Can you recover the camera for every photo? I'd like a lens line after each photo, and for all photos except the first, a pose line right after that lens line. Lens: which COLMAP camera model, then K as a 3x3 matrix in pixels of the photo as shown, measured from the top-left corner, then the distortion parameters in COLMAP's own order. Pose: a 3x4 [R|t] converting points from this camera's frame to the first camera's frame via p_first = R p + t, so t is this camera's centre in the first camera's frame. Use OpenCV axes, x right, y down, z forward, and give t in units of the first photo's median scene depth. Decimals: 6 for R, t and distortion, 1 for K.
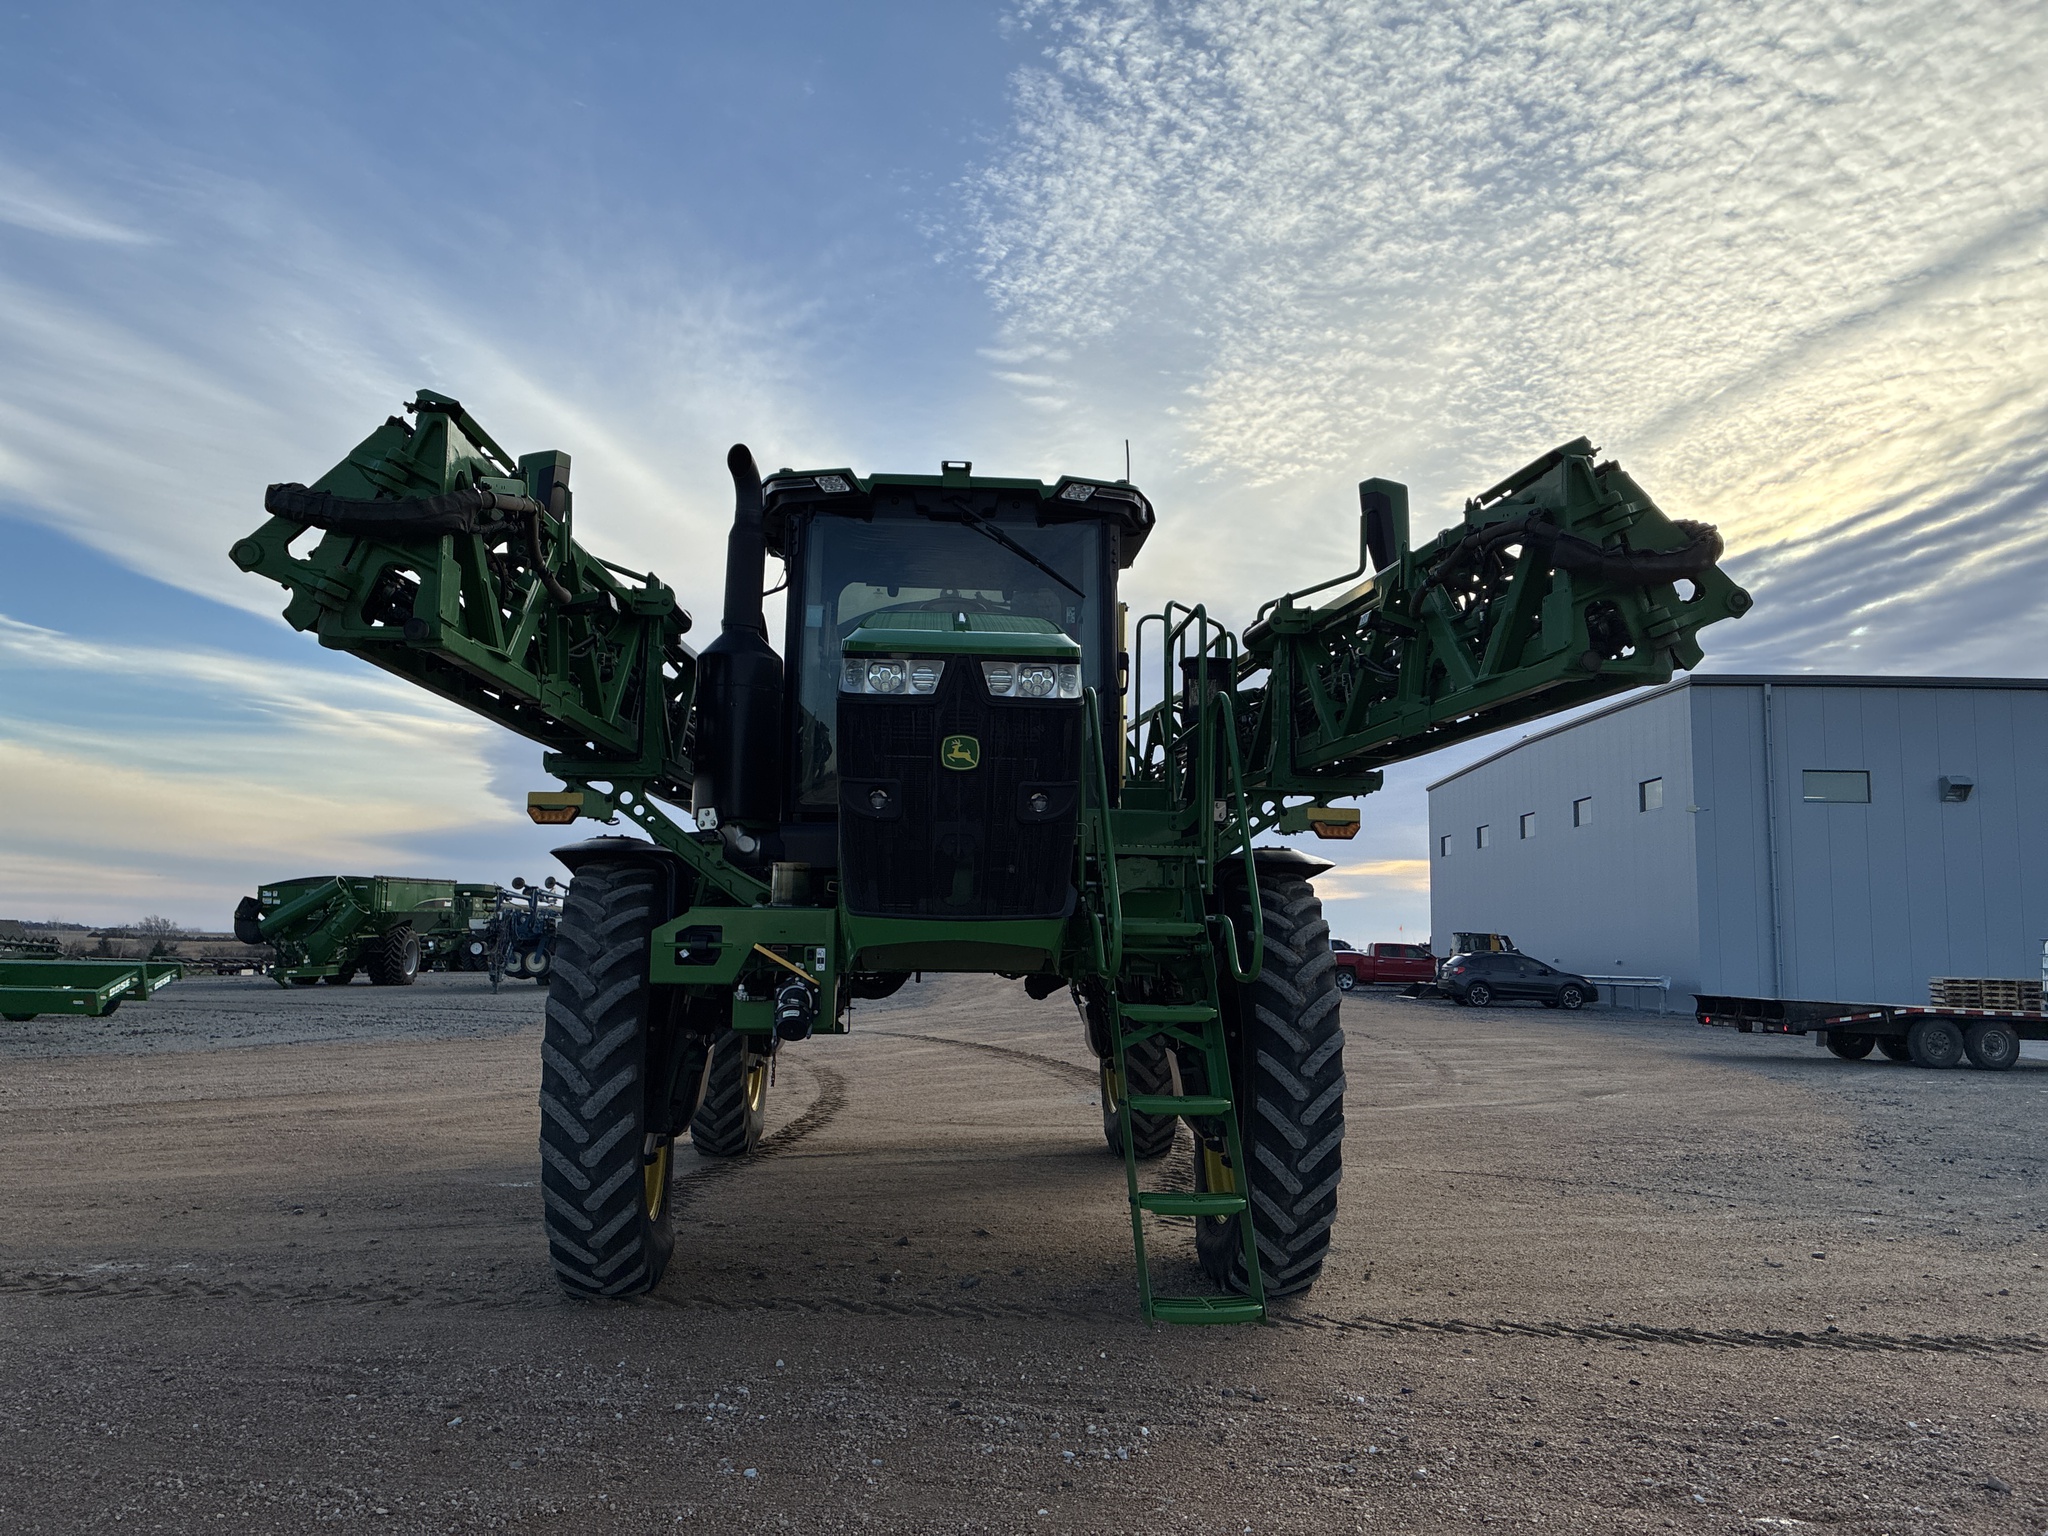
lens RADIAL K [[1572.2, 0, 1029.9], [0, 1572.2, 756.1], [0, 0, 1]] dist [0.059958, -0.082249]
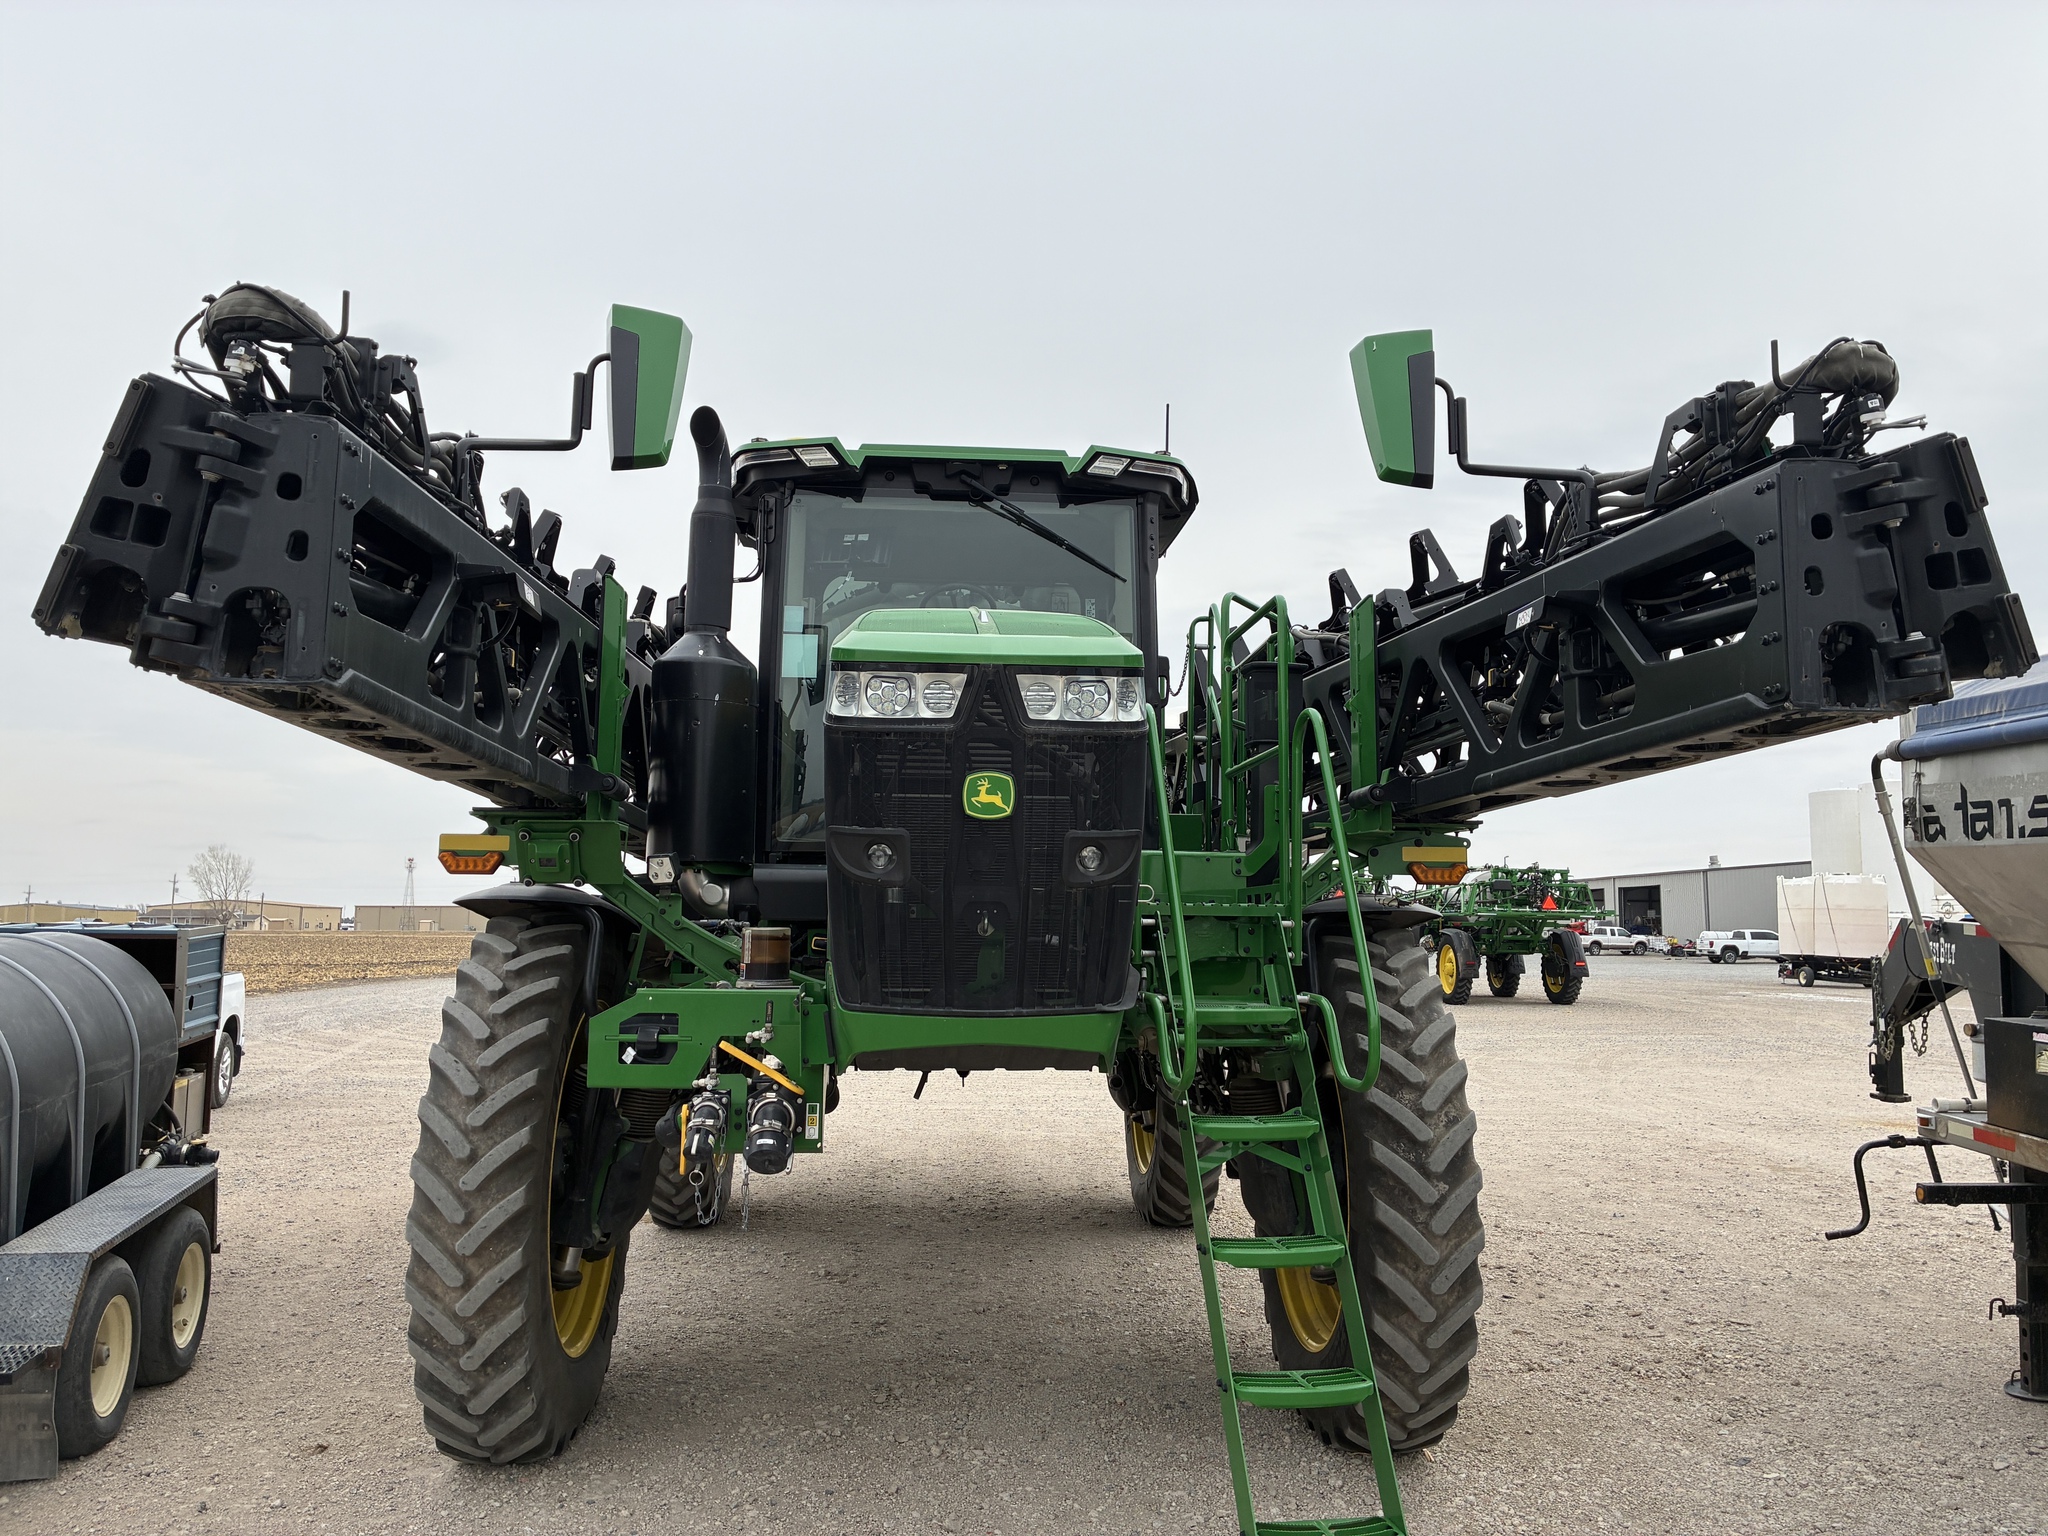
lens RADIAL K [[1572.2, 0, 1025.3], [0, 1572.2, 737.4], [0, 0, 1]] dist [0.059958, -0.082249]
pose [[0.999939, -0.005541, 0.009512, -0.024425], [0.005631, 0.999940, -0.009421, -0.016630], [-0.009459, 0.009474, 0.999910, 0.176340]]
